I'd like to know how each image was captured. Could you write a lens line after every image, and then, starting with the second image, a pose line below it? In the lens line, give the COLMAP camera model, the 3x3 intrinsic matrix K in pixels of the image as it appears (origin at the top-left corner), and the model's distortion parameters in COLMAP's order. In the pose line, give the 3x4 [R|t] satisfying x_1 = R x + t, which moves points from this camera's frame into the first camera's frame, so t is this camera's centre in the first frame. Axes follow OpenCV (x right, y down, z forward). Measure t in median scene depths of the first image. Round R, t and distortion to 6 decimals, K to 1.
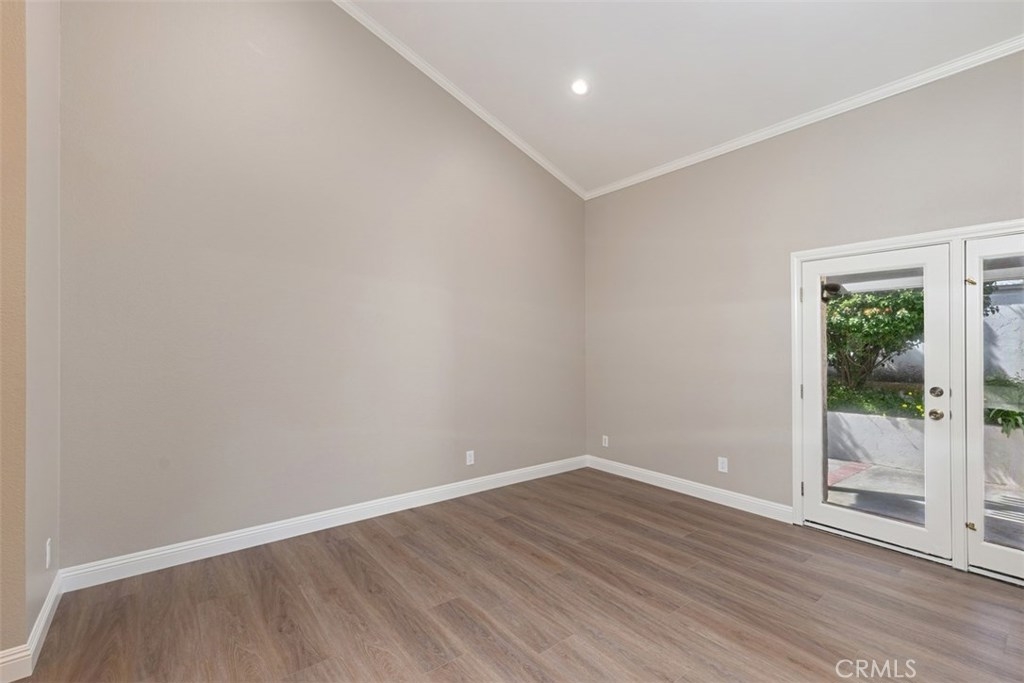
lens RADIAL K [[435.2, 0, 512.0], [0, 435.2, 341.5], [0, 0, 1]] dist [-0.000349, -0.000453]
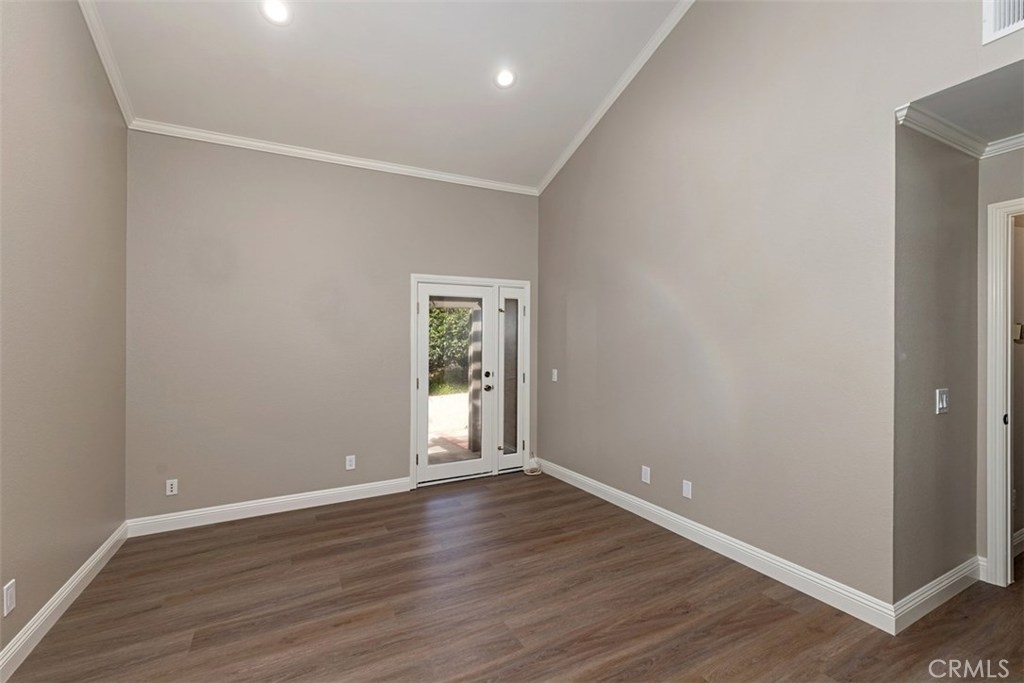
lens RADIAL K [[440.1, 0, 513.9], [0, 440.1, 351.7], [0, 0, 1]] dist [-0.001904, -0.000394]
pose [[0.203171, -0.022295, 0.978889, -0.539603], [0.003887, 0.999751, 0.021964, -0.007134], [-0.979136, -0.000658, 0.203207, 0.457261]]
